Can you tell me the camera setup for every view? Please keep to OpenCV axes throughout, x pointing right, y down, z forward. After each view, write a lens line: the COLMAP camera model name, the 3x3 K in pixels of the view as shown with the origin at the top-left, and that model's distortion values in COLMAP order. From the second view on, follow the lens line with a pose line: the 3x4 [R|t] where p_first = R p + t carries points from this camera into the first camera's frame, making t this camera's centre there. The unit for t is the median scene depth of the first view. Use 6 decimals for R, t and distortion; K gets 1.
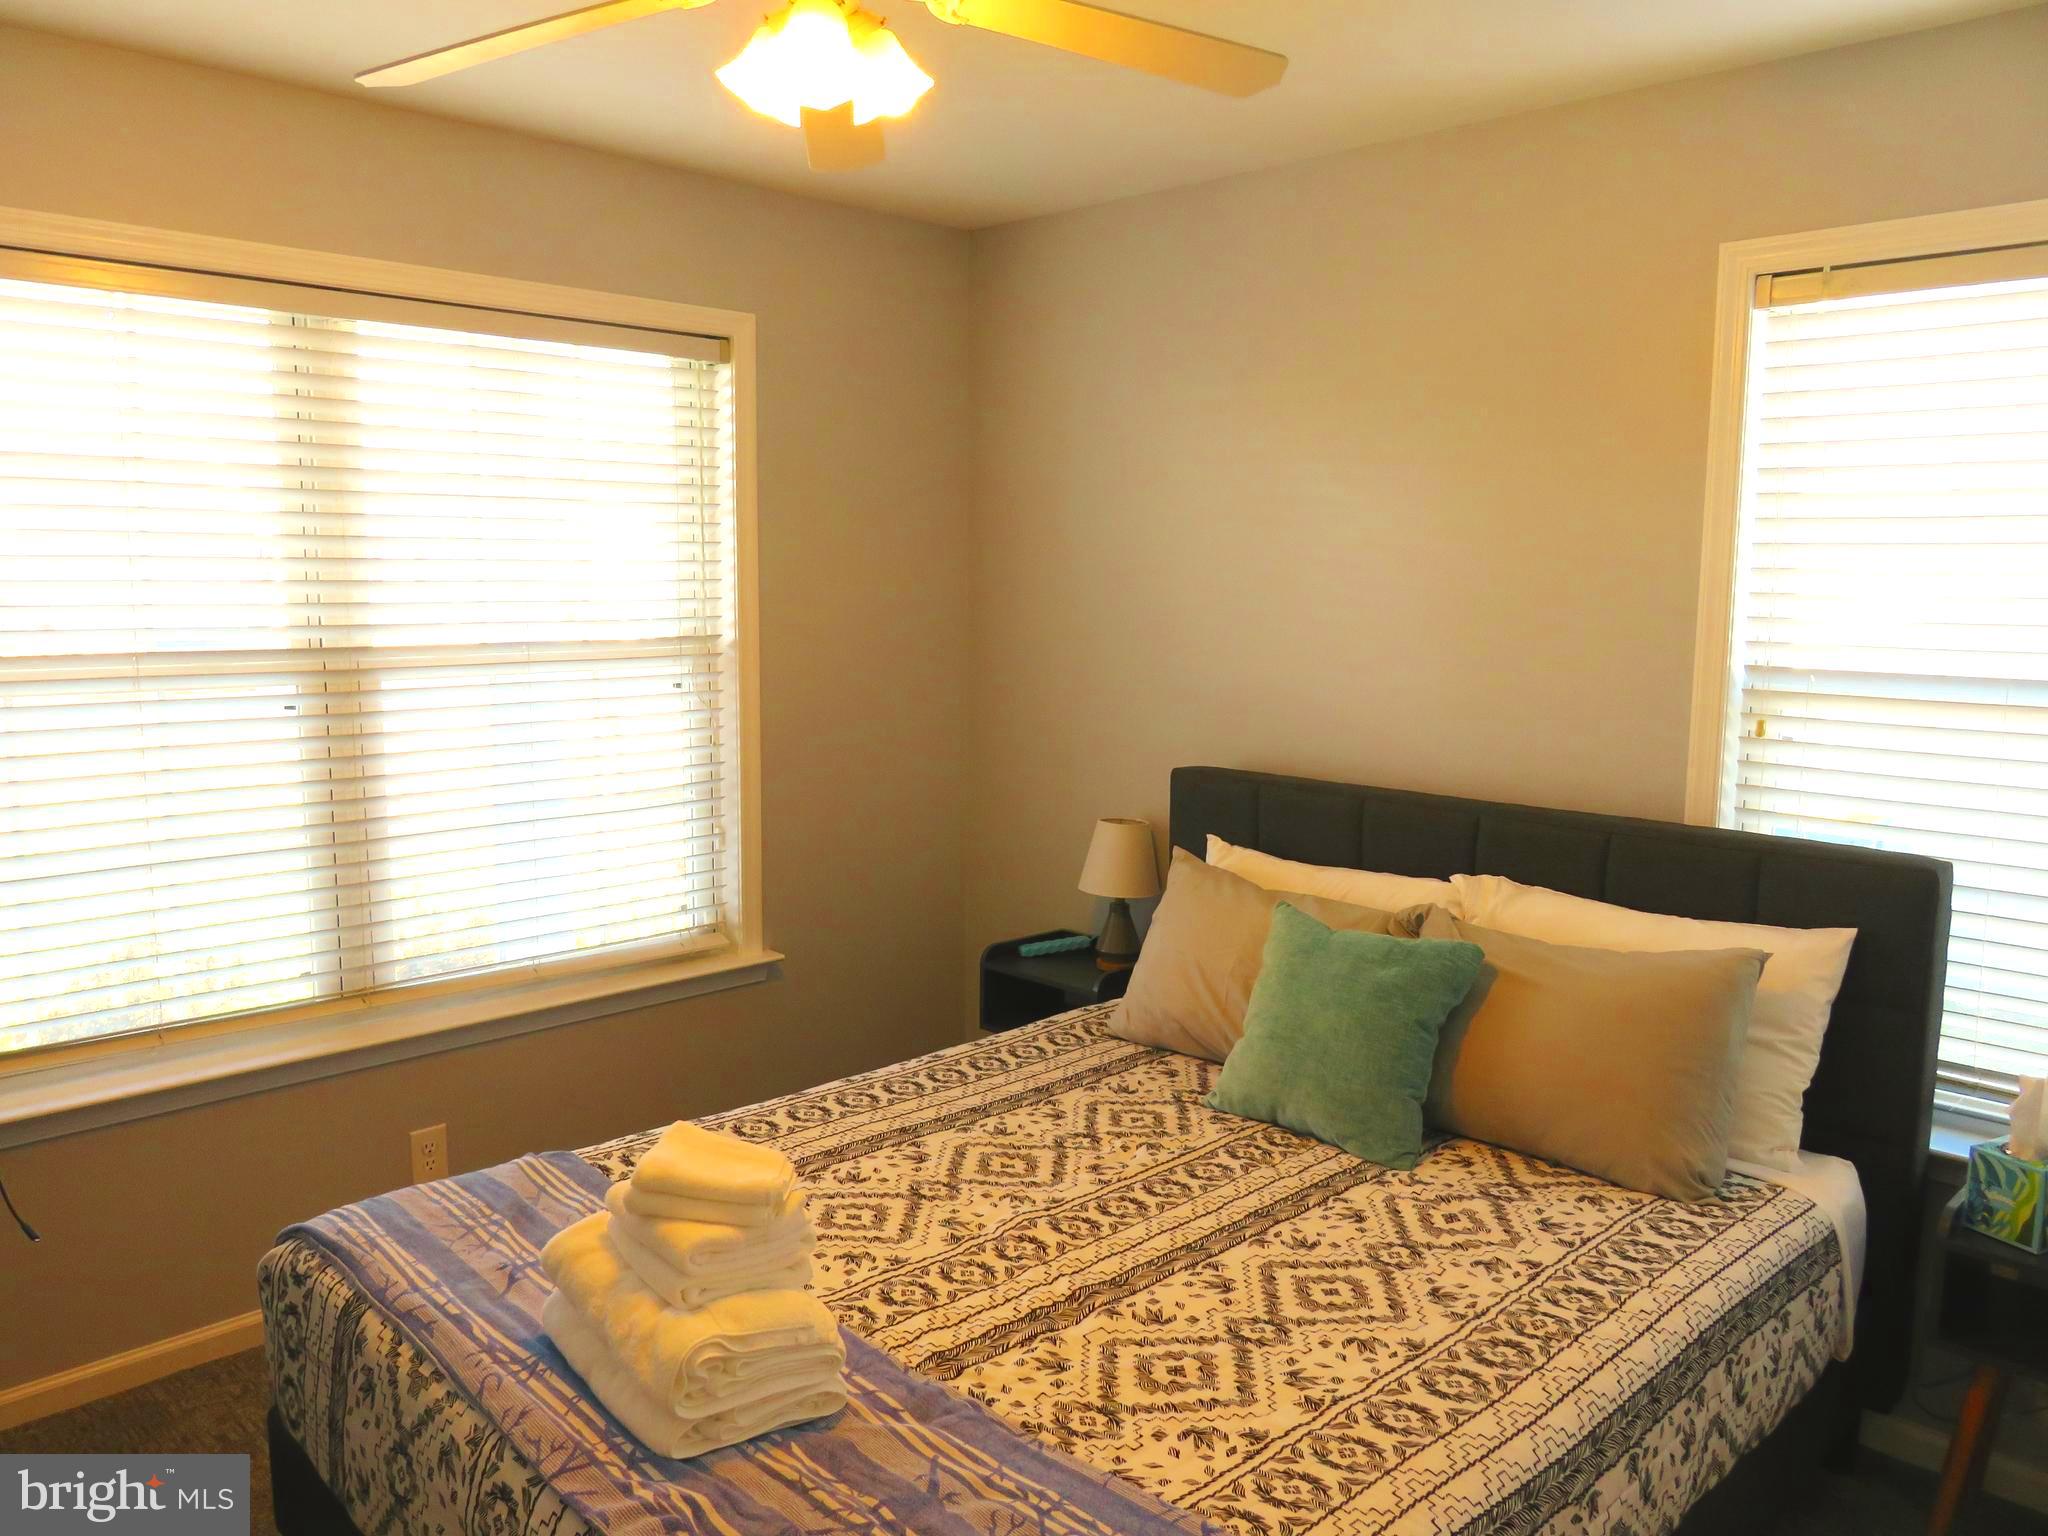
lens RADIAL K [[1532.3, 0, 1029.9], [0, 1532.3, 771.4], [0, 0, 1]] dist [0.000717, 0.001978]
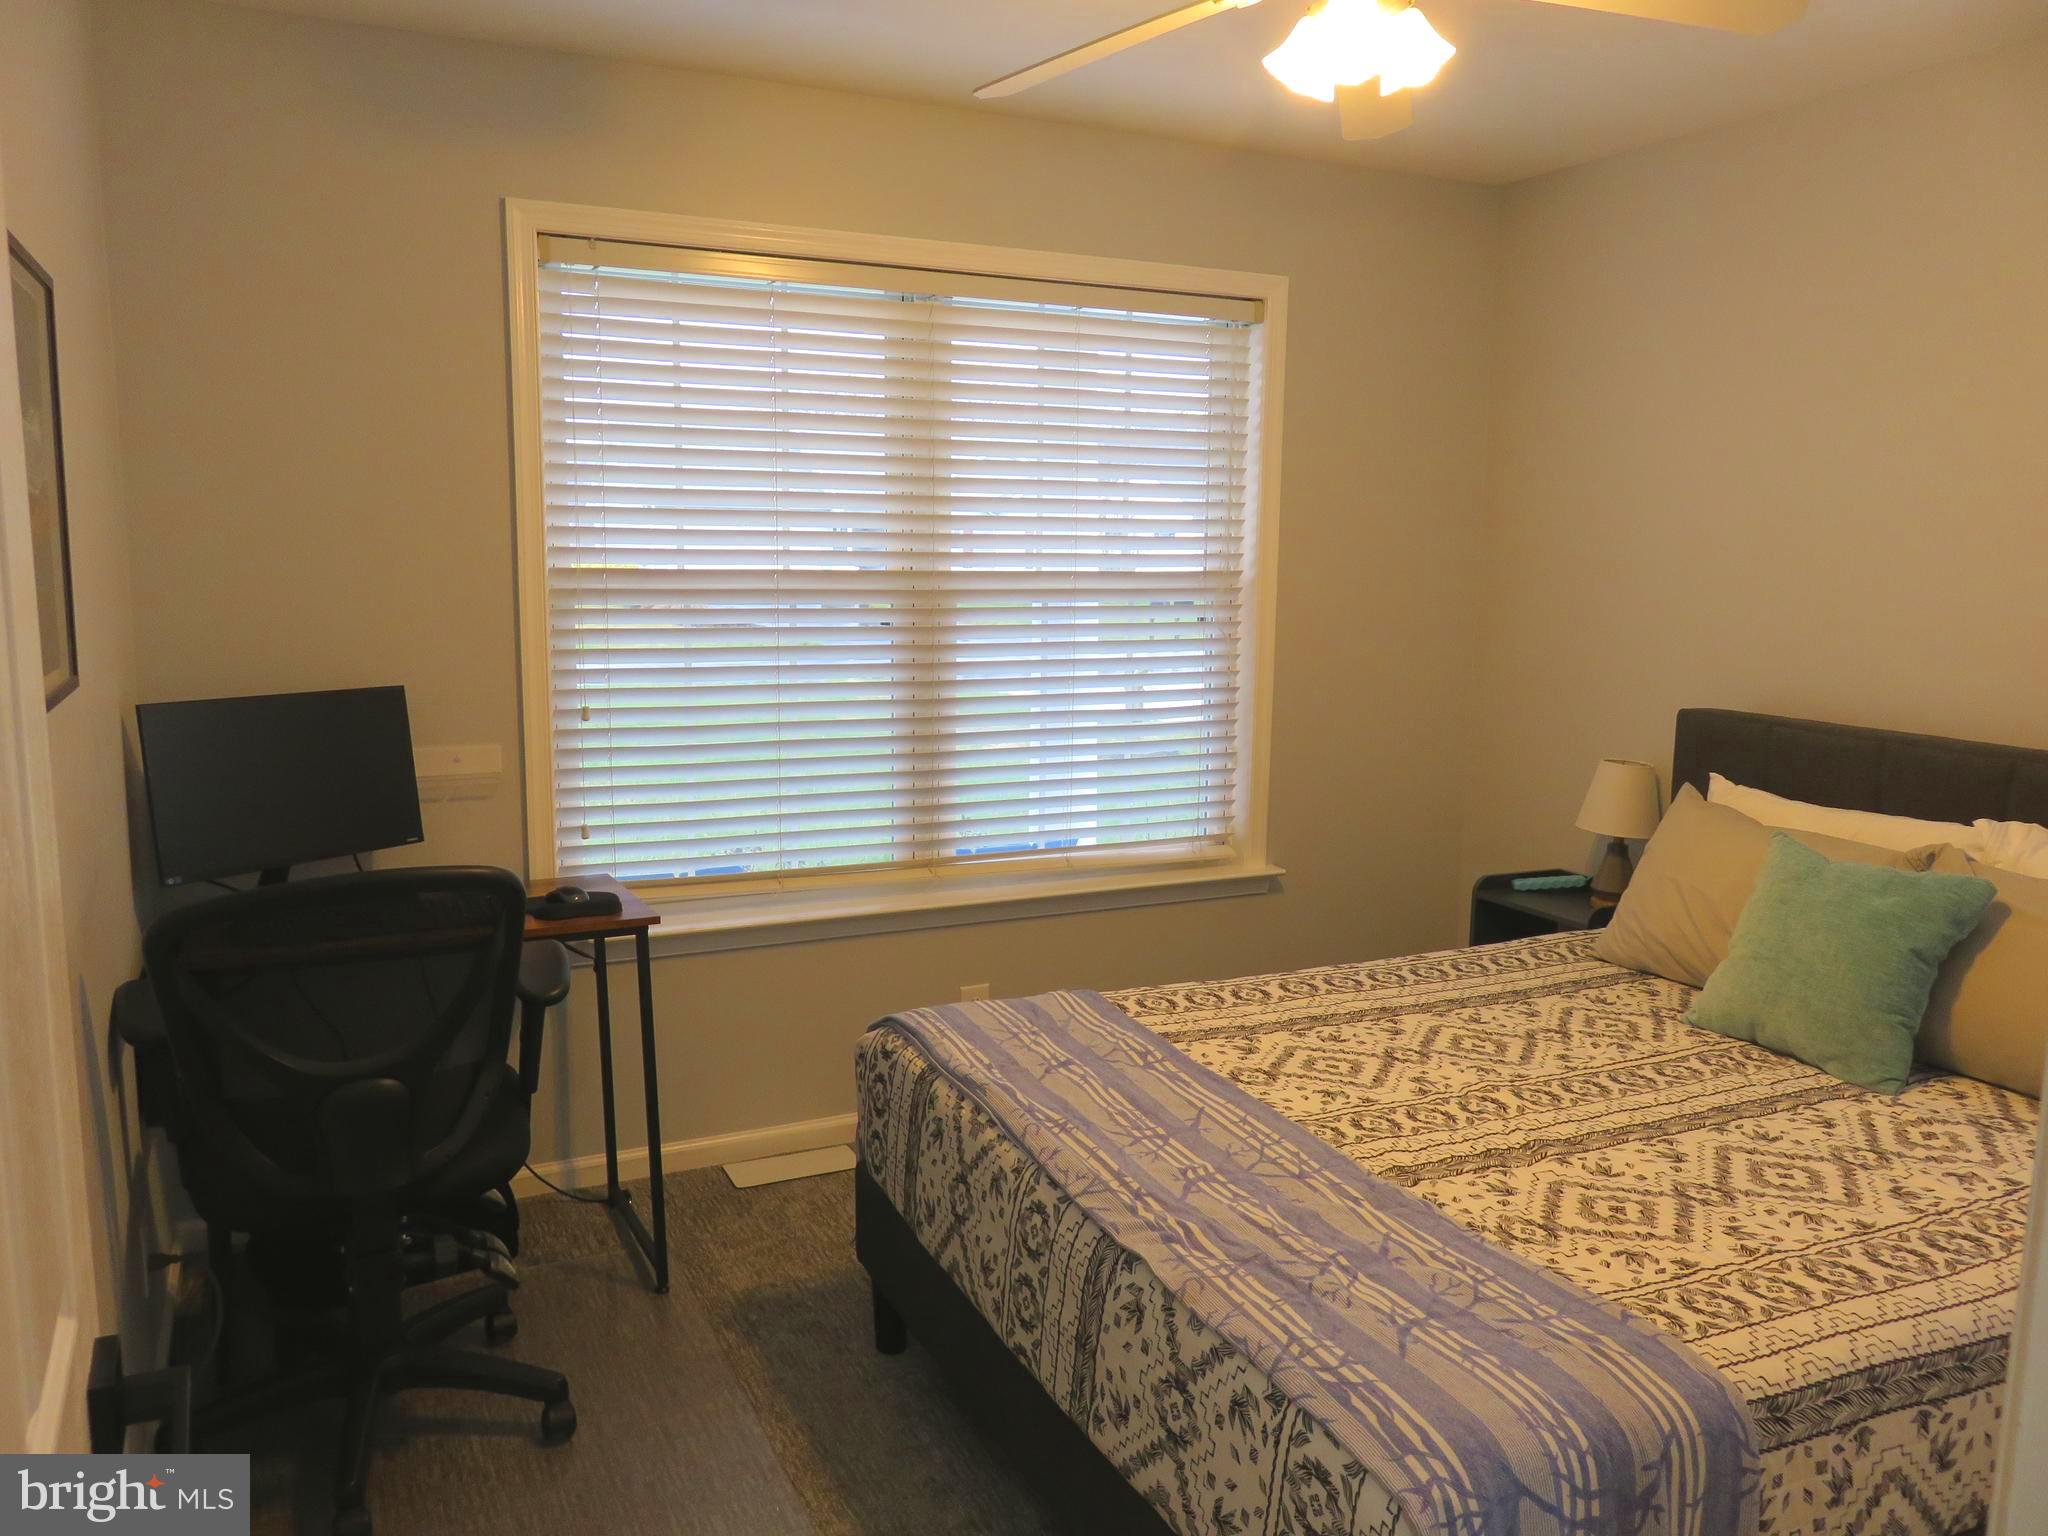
lens RADIAL K [[1545.8, 0, 1029.7], [0, 1545.8, 772.2], [0, 0, 1]] dist [-0.009146, -0.003543]
pose [[0.944612, 0.051180, -0.324175, 0.034573], [-0.047286, 0.998683, 0.019884, 0.065589], [0.324766, -0.003454, 0.945788, -0.160833]]
